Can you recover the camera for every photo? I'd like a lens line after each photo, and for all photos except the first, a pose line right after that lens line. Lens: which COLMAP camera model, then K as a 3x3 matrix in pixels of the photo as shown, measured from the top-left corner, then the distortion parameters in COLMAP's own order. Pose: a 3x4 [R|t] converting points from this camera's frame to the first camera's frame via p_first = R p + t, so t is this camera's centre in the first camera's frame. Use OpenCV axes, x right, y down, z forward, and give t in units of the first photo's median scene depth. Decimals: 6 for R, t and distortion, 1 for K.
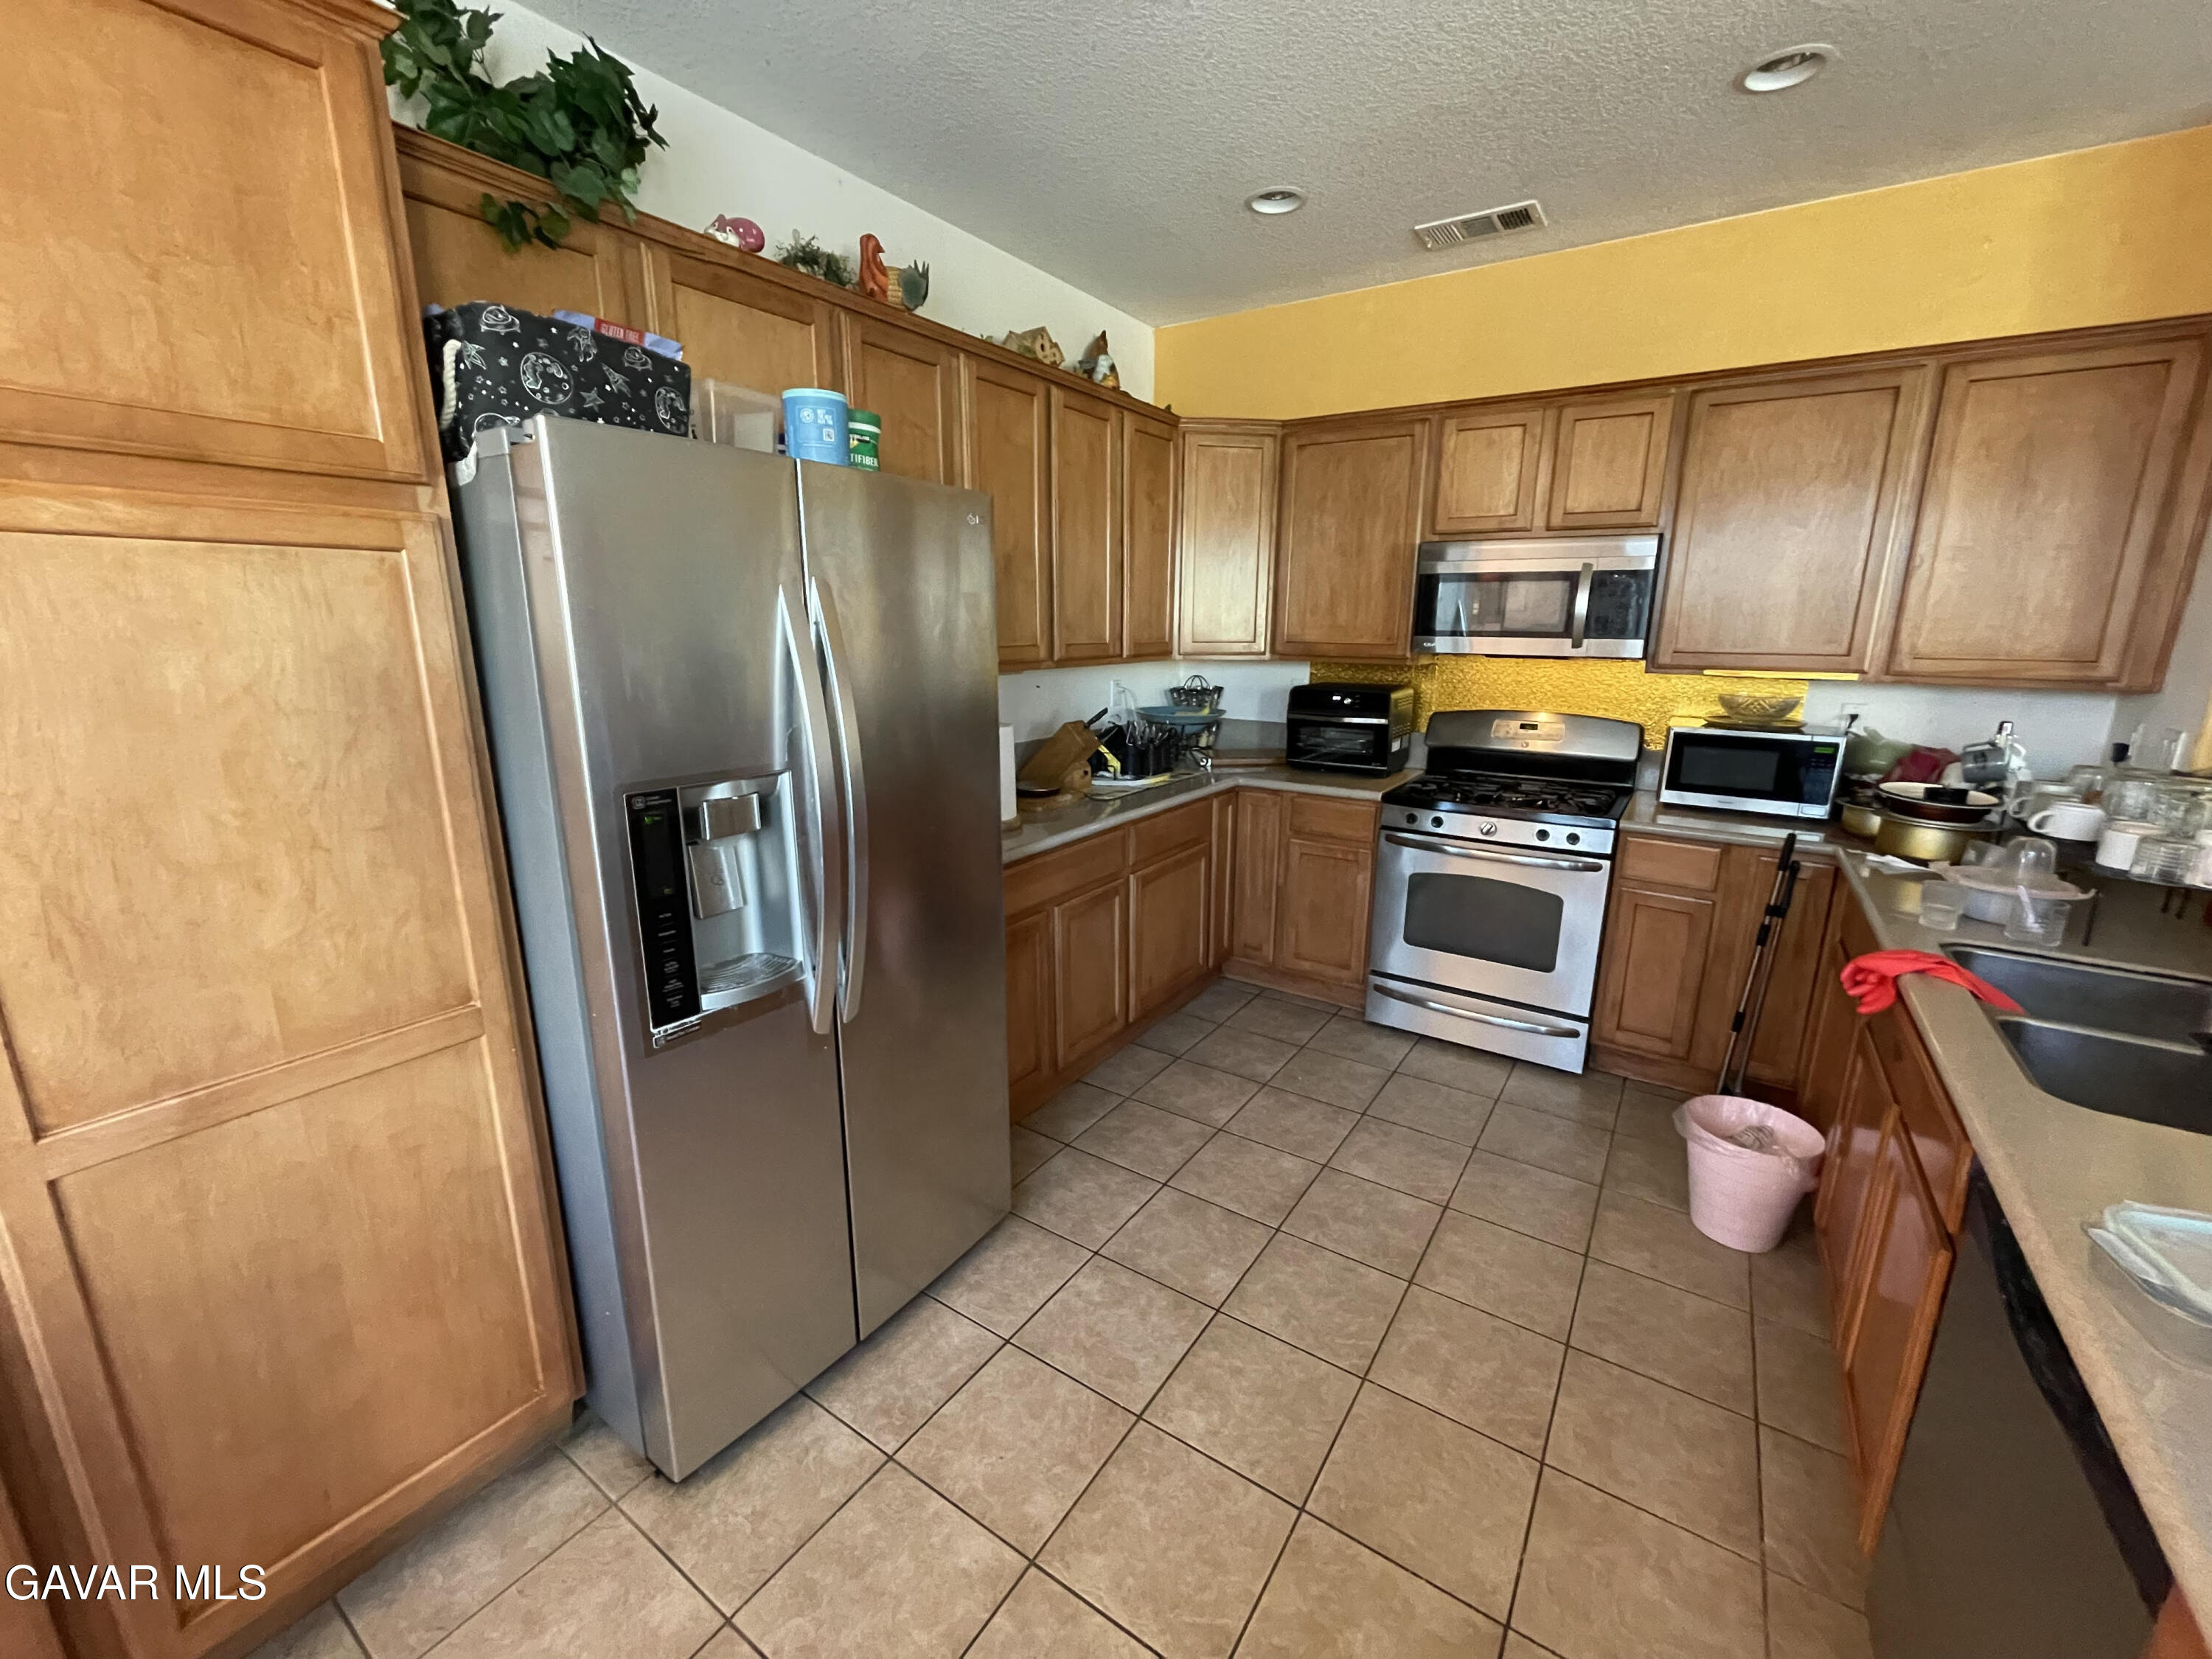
lens RADIAL K [[893.1, 0, 1109.0], [0, 893.1, 827.6], [0, 0, 1]] dist [-0.003563, 0.000047]
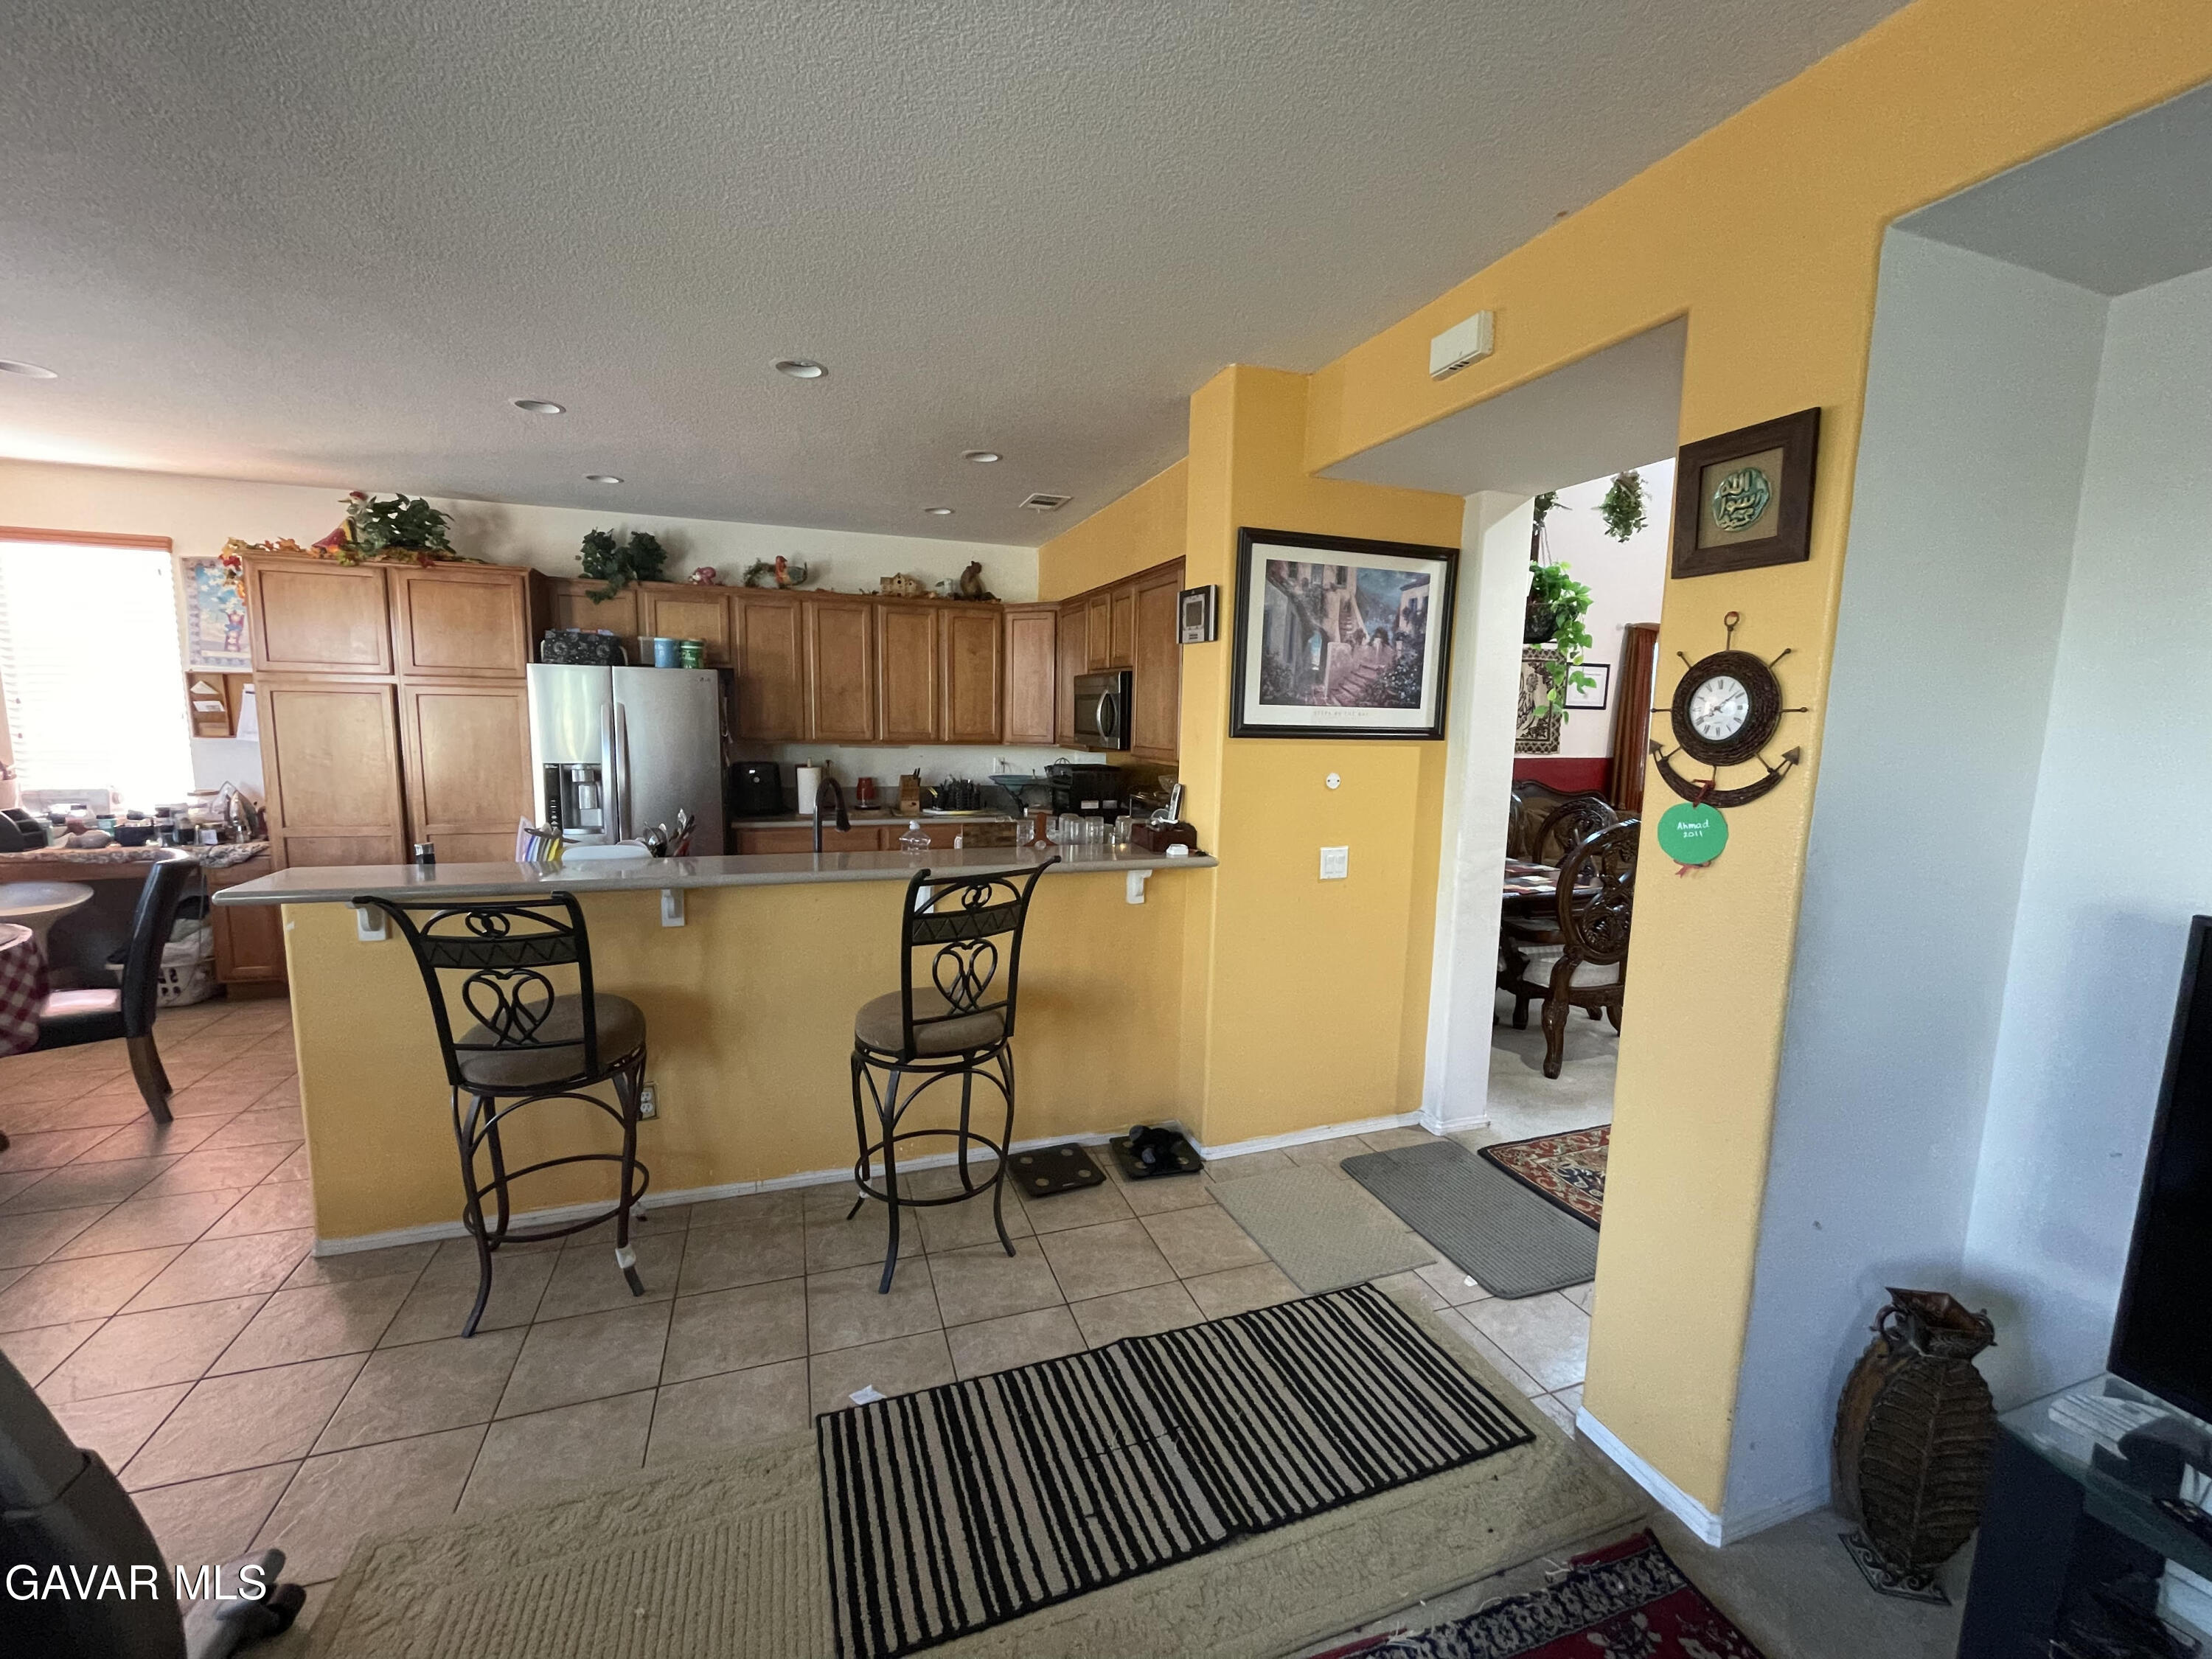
lens RADIAL K [[893.1, 0, 1109.0], [0, 893.1, 827.6], [0, 0, 1]] dist [-0.003563, 0.000047]
pose [[0.804983, 0.084764, -0.587211, 1.692253], [-0.150658, 0.986504, -0.064129, 0.052087], [0.573850, 0.140091, 0.806889, -0.266455]]
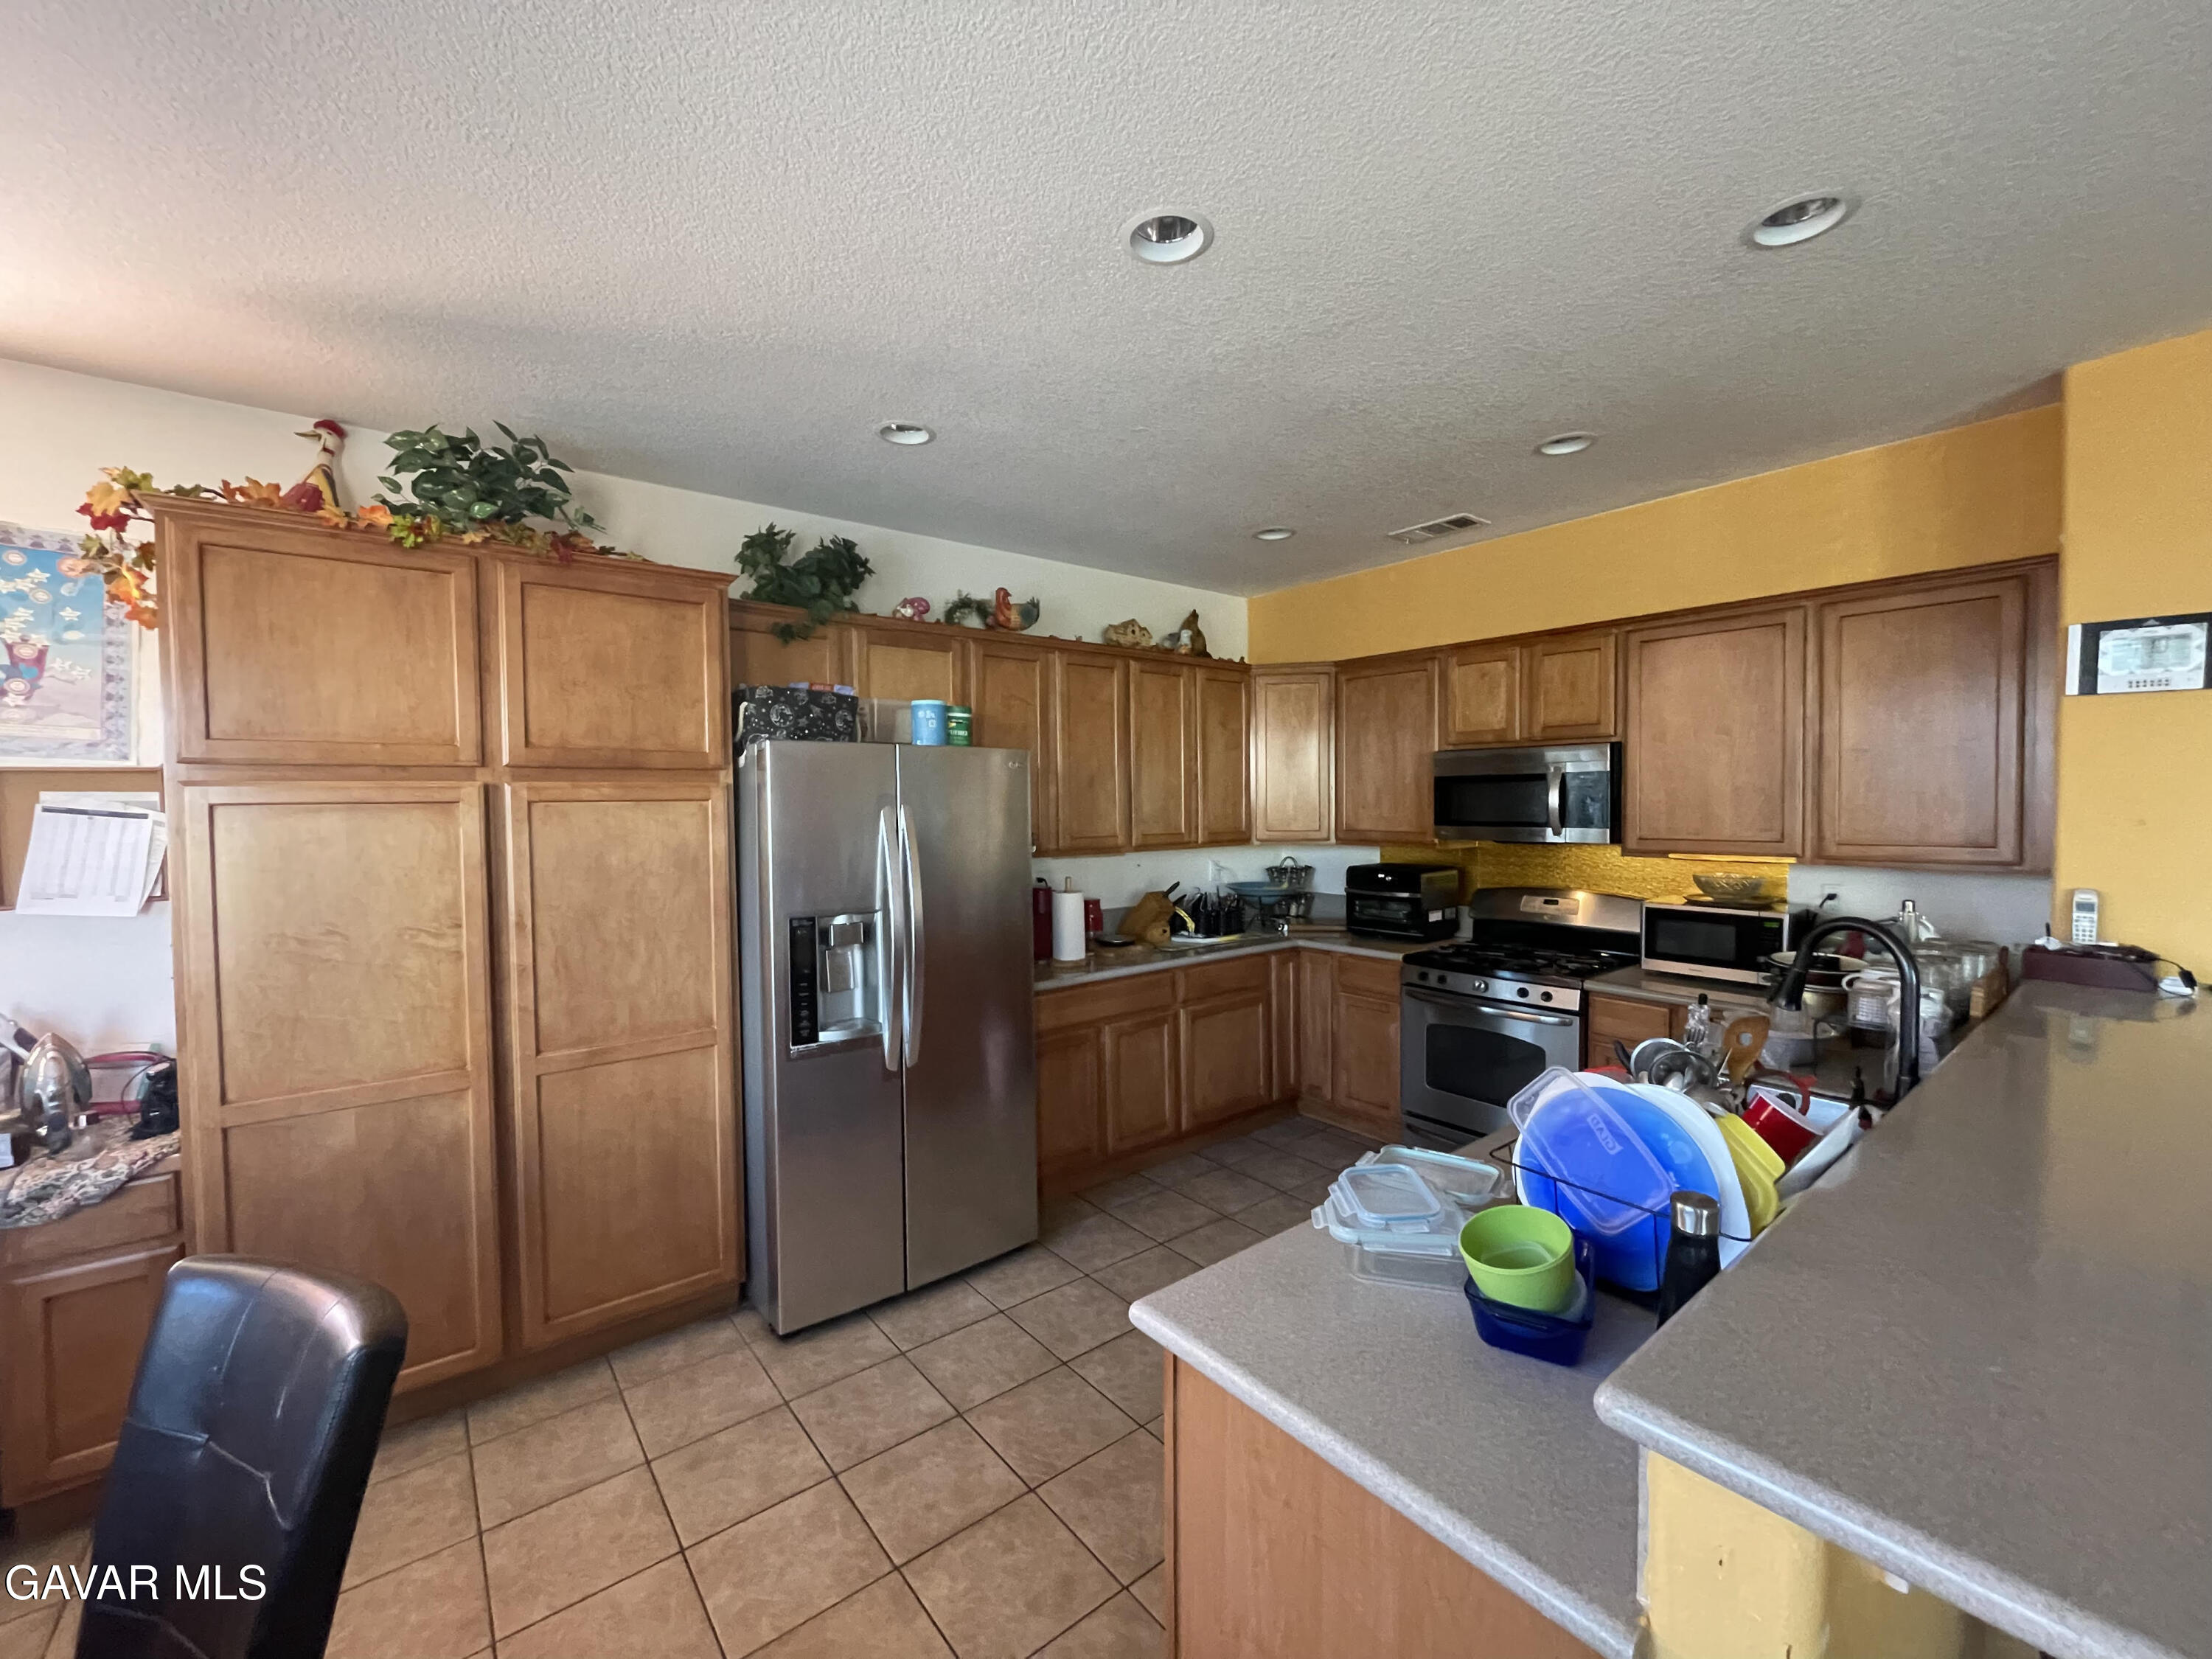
lens RADIAL K [[894.3, 0, 1111.3], [0, 894.3, 830.1], [0, 0, 1]] dist [-0.002339, -0.000256]
pose [[0.954685, -0.006165, -0.297553, 0.363452], [-0.051908, 0.981012, -0.186871, 0.052189], [0.293055, 0.193849, 0.936238, -0.338082]]
